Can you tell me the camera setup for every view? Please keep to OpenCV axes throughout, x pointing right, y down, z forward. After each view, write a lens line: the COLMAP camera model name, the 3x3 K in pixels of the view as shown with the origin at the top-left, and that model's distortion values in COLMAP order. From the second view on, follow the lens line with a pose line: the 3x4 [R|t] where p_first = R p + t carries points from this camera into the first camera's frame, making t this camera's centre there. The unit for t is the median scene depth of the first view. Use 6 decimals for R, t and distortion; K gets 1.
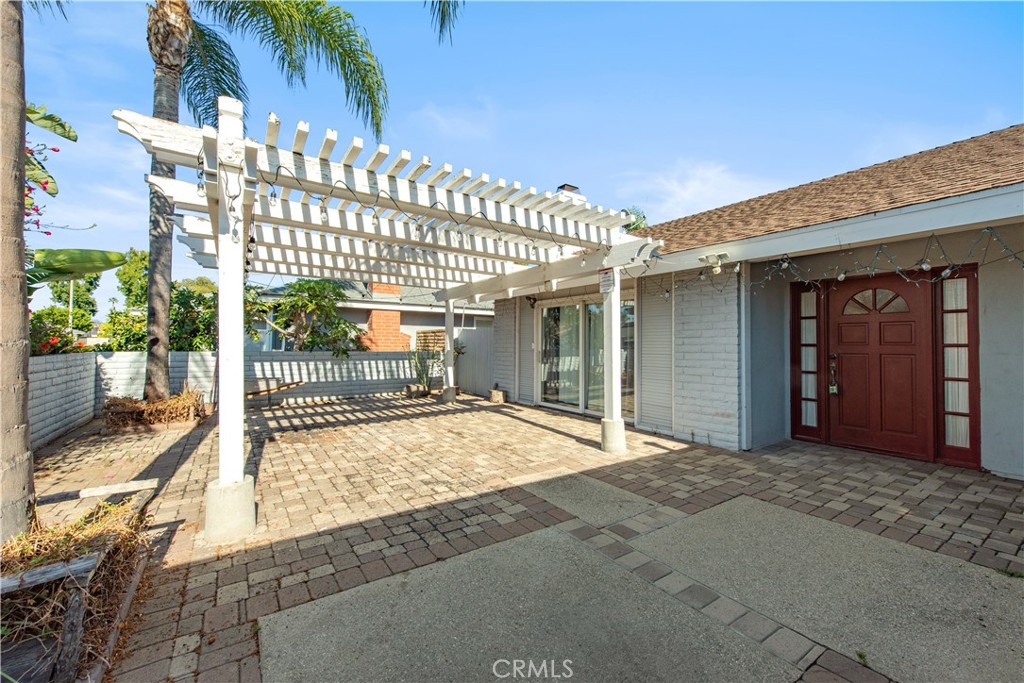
lens RADIAL K [[420.4, 0, 512.0], [0, 420.4, 341.5], [0, 0, 1]] dist [0.000741, 0.000051]
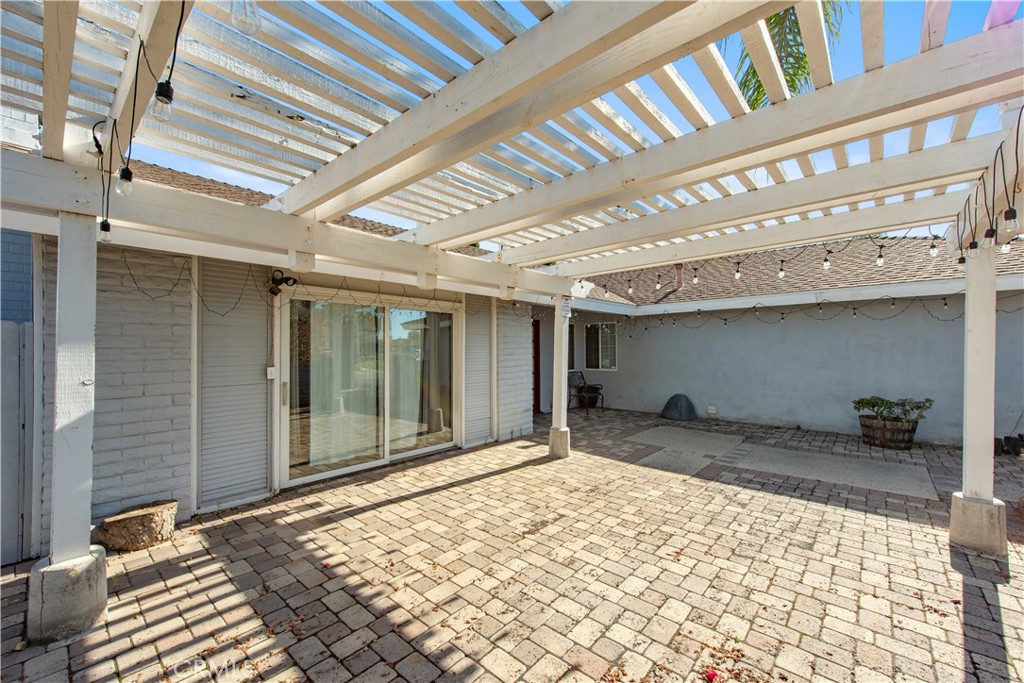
lens RADIAL K [[405.7, 0, 518.8], [0, 405.7, 337.9], [0, 0, 1]] dist [0.008794, -0.000369]
pose [[-0.260469, 0.020012, 0.965275, -1.035421], [-0.004776, 0.999746, -0.022016, -0.046170], [-0.965470, -0.010345, -0.260307, 1.804834]]
